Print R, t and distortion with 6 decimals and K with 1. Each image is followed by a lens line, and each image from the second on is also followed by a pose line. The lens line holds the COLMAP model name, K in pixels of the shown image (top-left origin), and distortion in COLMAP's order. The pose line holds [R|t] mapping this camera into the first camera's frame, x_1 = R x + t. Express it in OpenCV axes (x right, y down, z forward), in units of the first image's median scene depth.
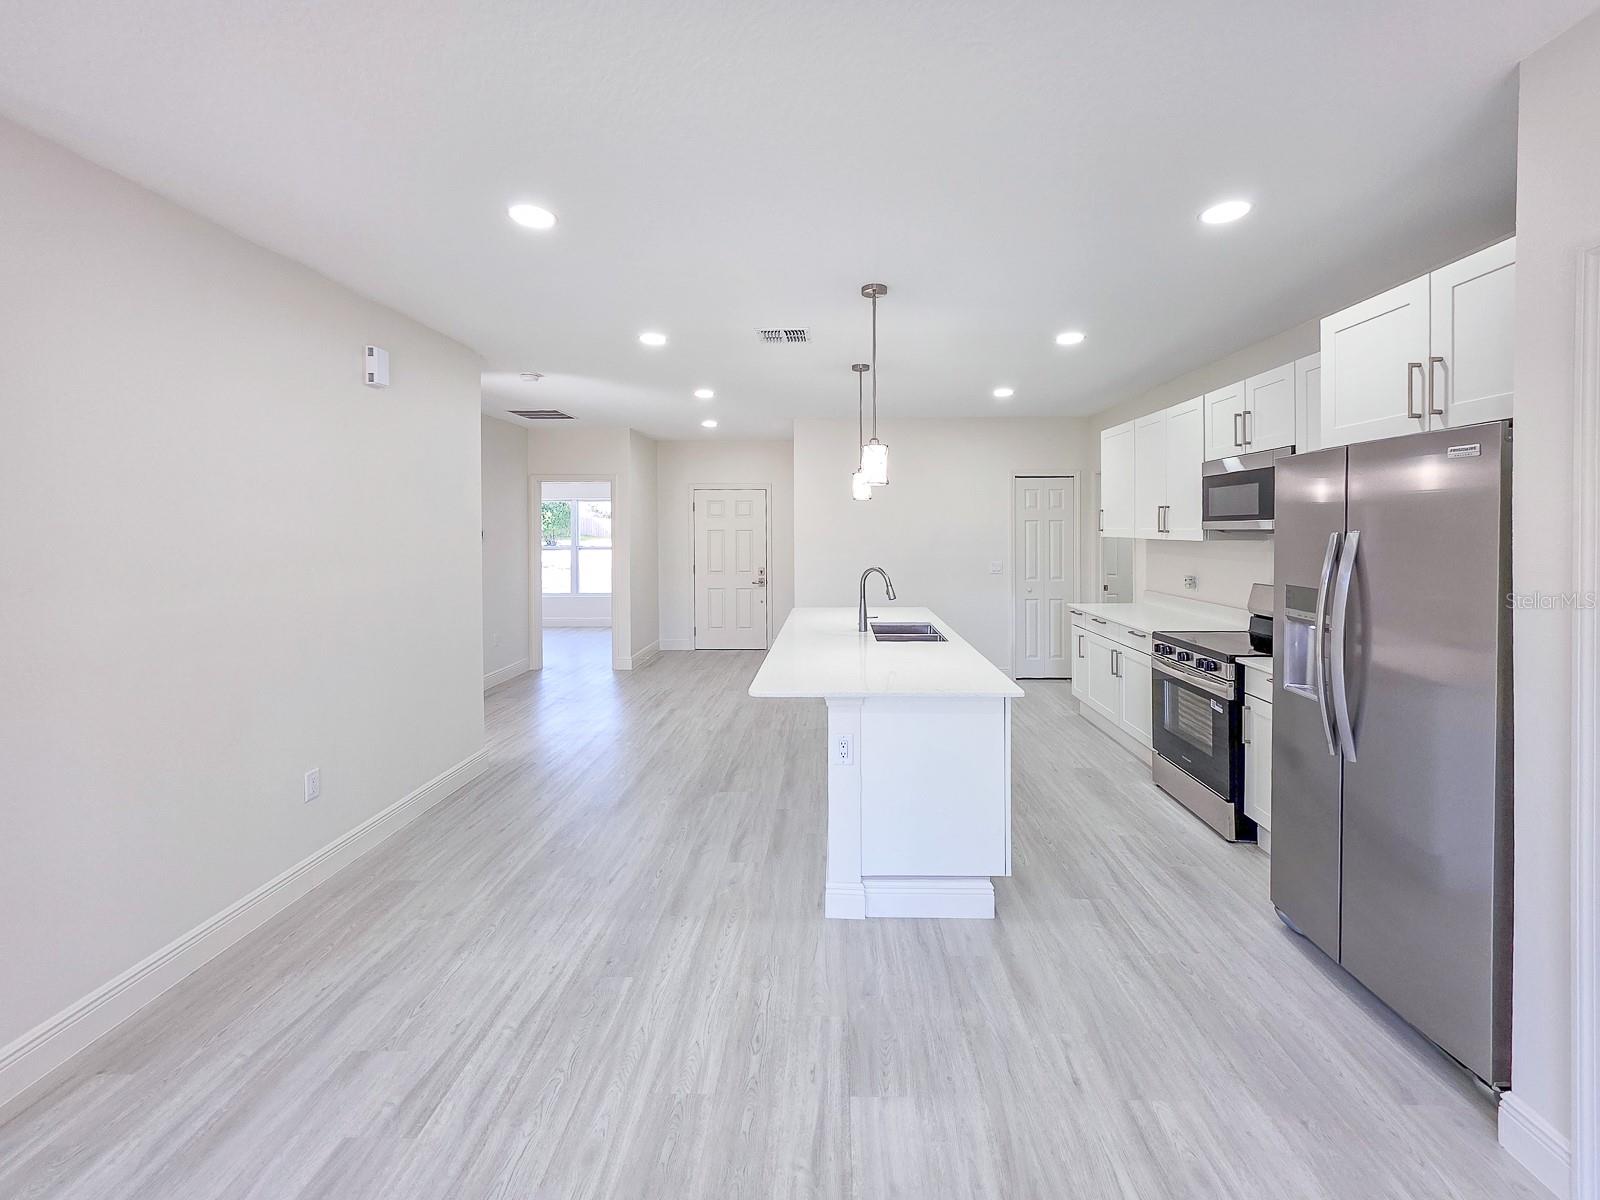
lens RADIAL K [[655.3, 0, 822.1], [0, 655.3, 541.5], [0, 0, 1]] dist [0.002743, -0.000038]
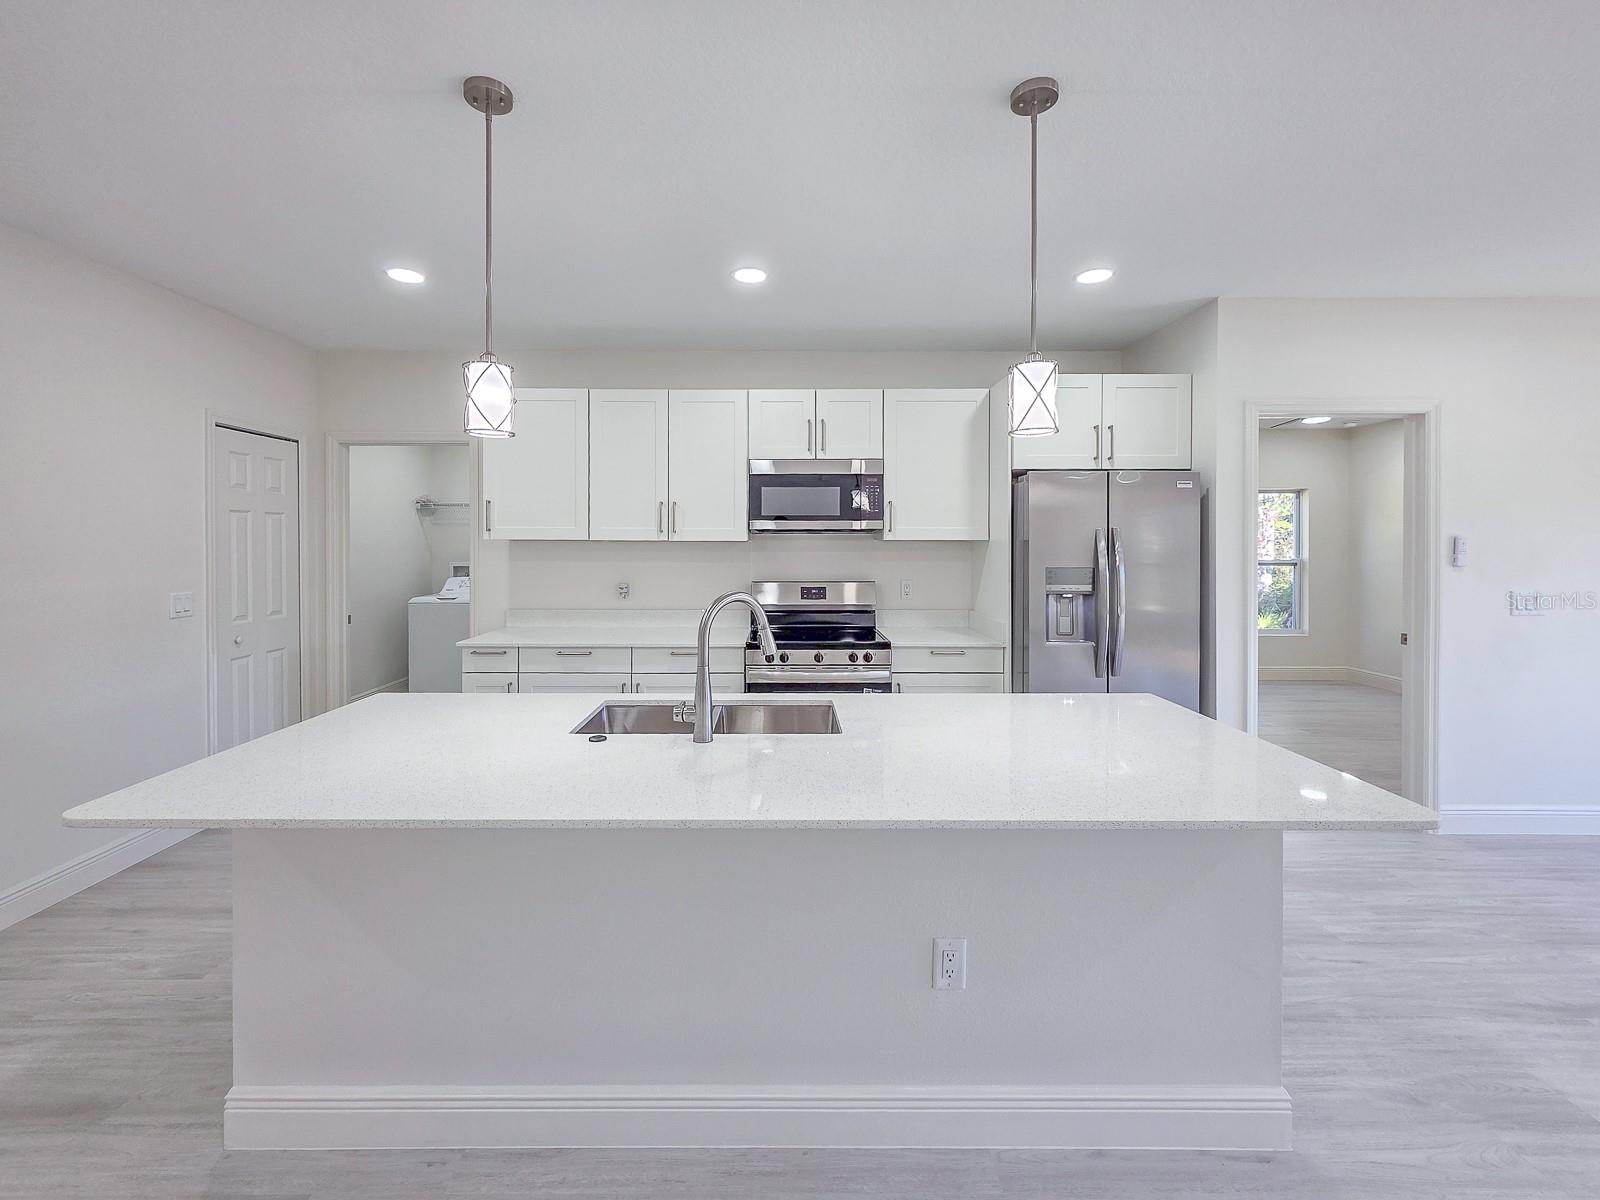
lens RADIAL K [[655.3, 0, 778.2], [0, 655.3, 554.3], [0, 0, 1]] dist [0.002743, -0.000038]
pose [[-0.018081, -0.010940, 0.999777, -0.472227], [0.017690, 0.999780, 0.011260, 0.010832], [-0.999680, 0.017890, -0.017884, 1.197921]]
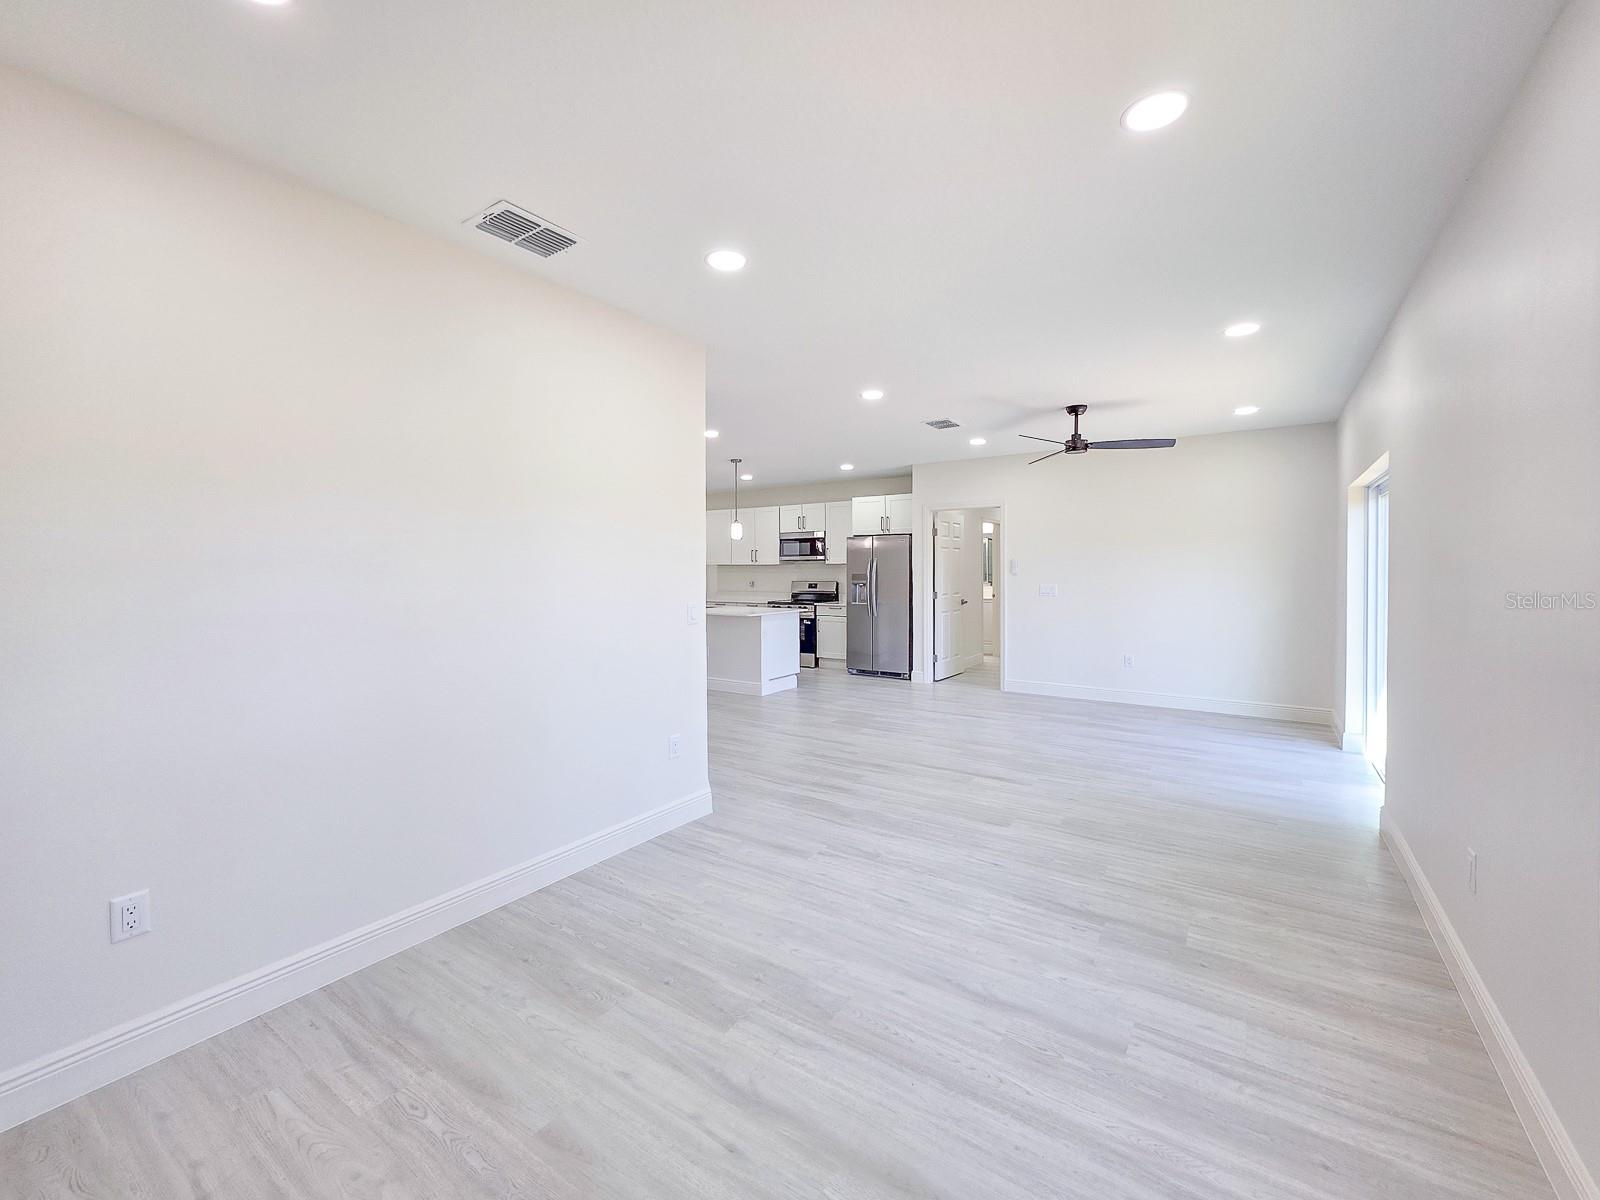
lens RADIAL K [[655.3, 0, 785.4], [0, 655.3, 572.4], [0, 0, 1]] dist [0.002743, -0.000038]
pose [[0.551326, -0.000300, 0.834290, -1.826359], [0.015535, 0.999830, -0.009906, 0.067579], [-0.834145, 0.018422, 0.551237, -0.478506]]
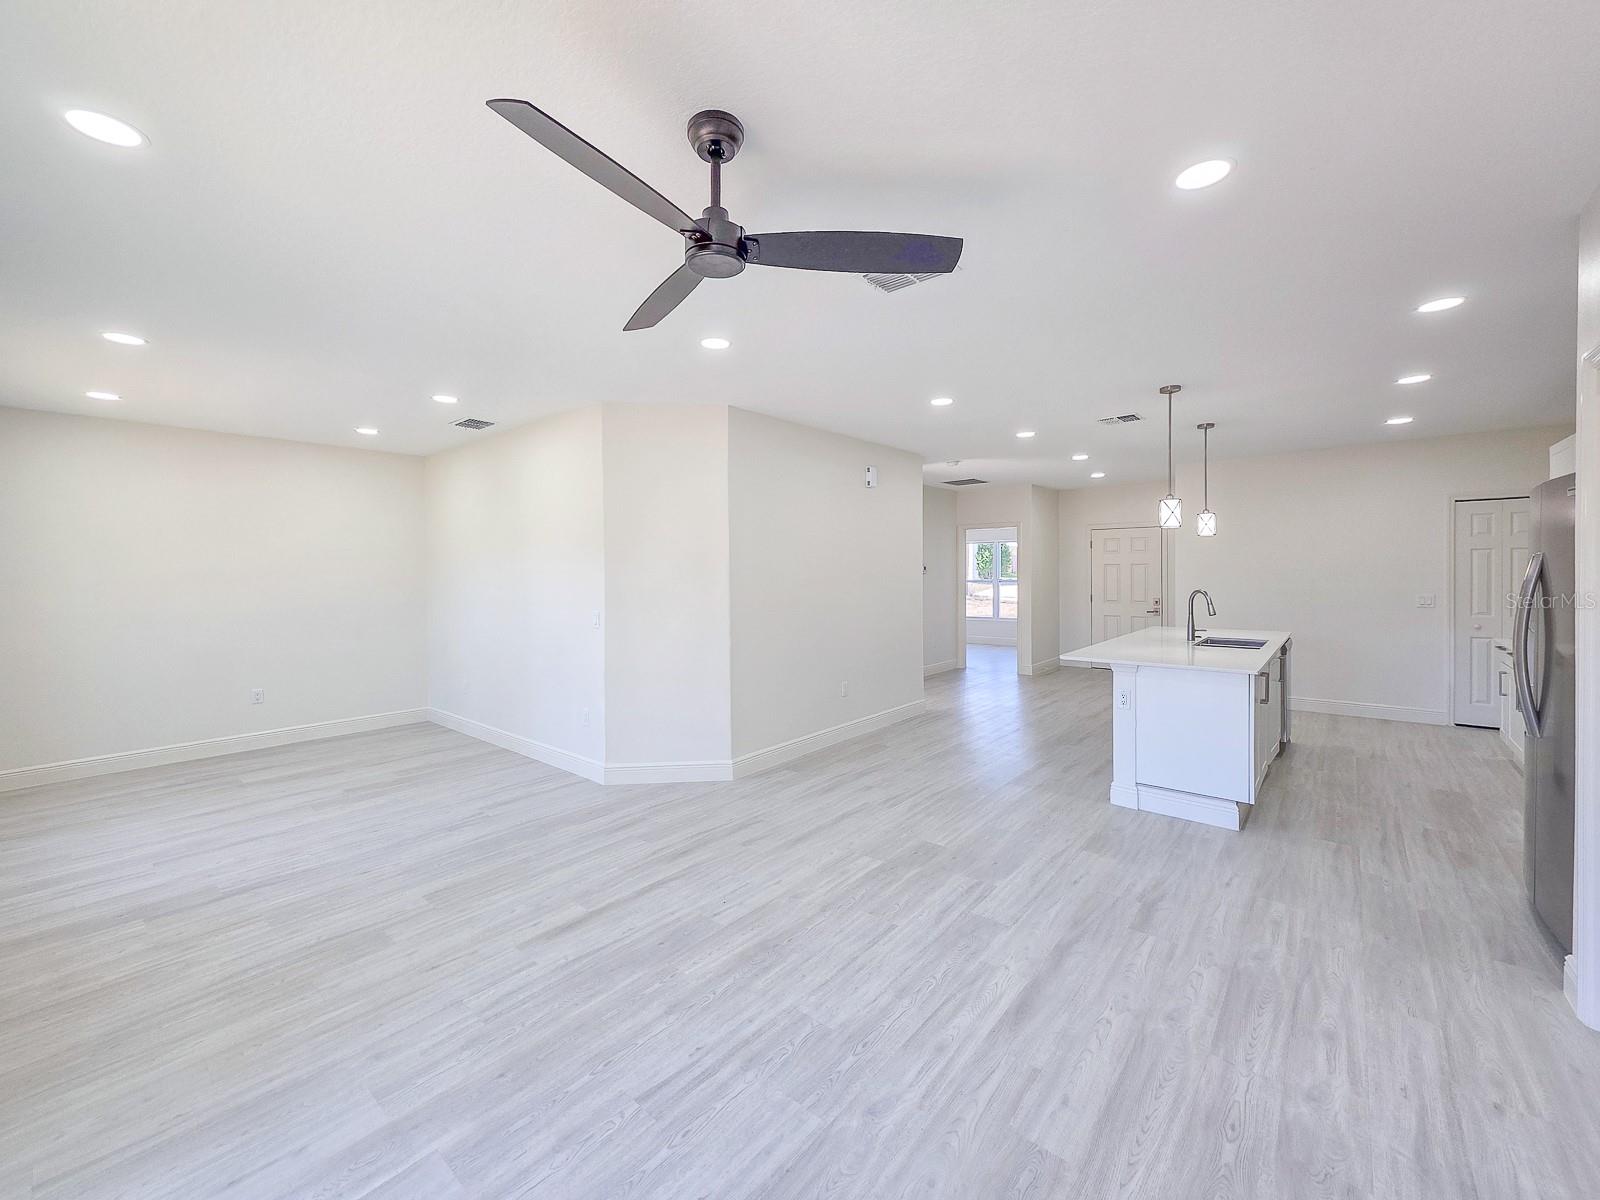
lens RADIAL K [[655.3, 0, 800.4], [0, 655.3, 588.0], [0, 0, 1]] dist [0.002743, -0.000038]
pose [[0.780658, 0.011638, -0.624851, 0.329331], [-0.002934, 0.999884, 0.014958, 0.022433], [0.624952, -0.009844, 0.780601, -0.574831]]
